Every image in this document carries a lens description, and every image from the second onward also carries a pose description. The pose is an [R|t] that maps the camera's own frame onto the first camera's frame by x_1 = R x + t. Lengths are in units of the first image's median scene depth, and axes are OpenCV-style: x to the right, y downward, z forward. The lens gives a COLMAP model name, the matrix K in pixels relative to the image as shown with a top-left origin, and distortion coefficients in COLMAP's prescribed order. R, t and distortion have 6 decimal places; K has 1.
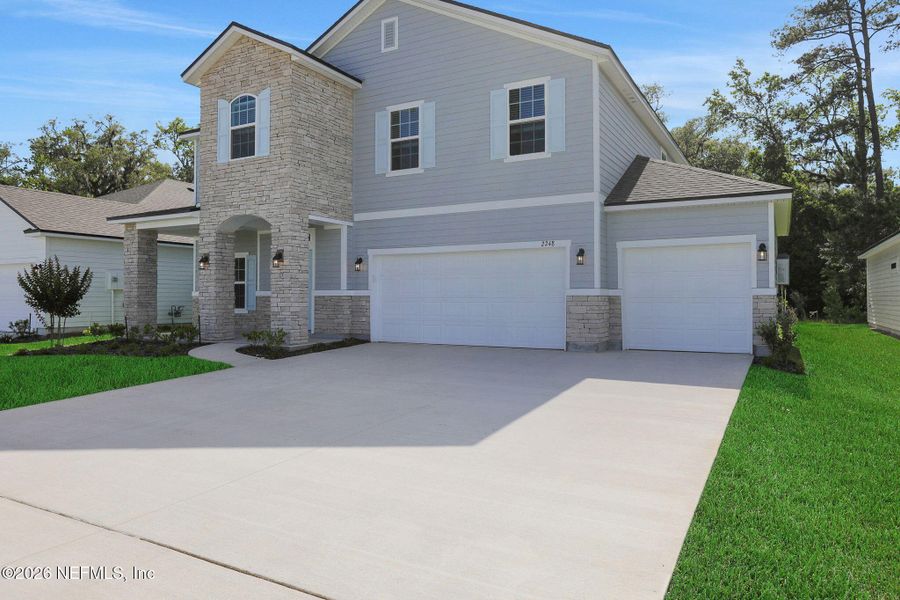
lens RADIAL K [[592.3, 0, 450.6], [0, 592.3, 301.6], [0, 0, 1]] dist [-0.004656, 0.000703]
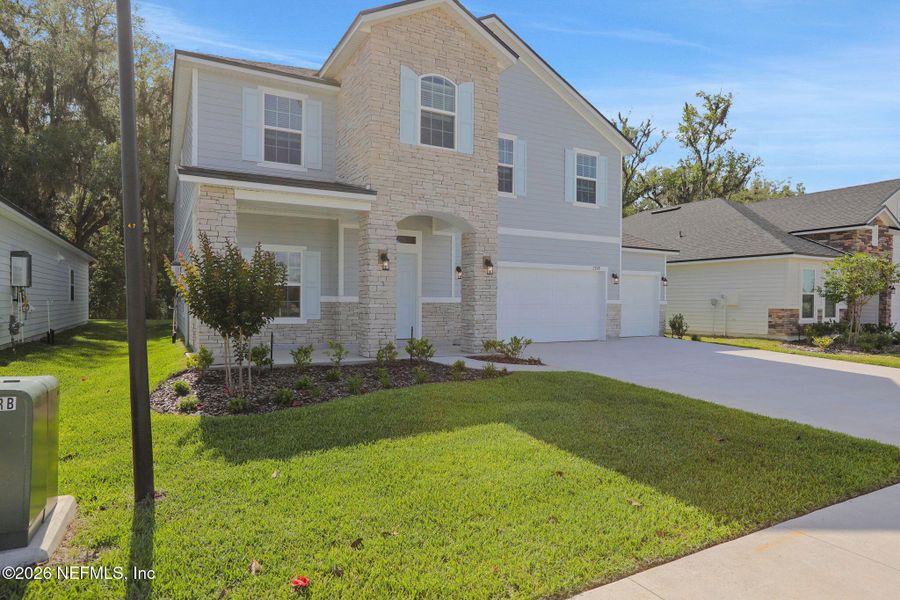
lens RADIAL K [[521.0, 0, 444.9], [0, 521.0, 316.7], [0, 0, 1]] dist [-0.011004, -0.000706]
pose [[0.530387, -0.019914, 0.847522, -1.001291], [-0.001281, 0.999704, 0.024291, -0.008627], [-0.847755, -0.013969, 0.530205, 0.571550]]
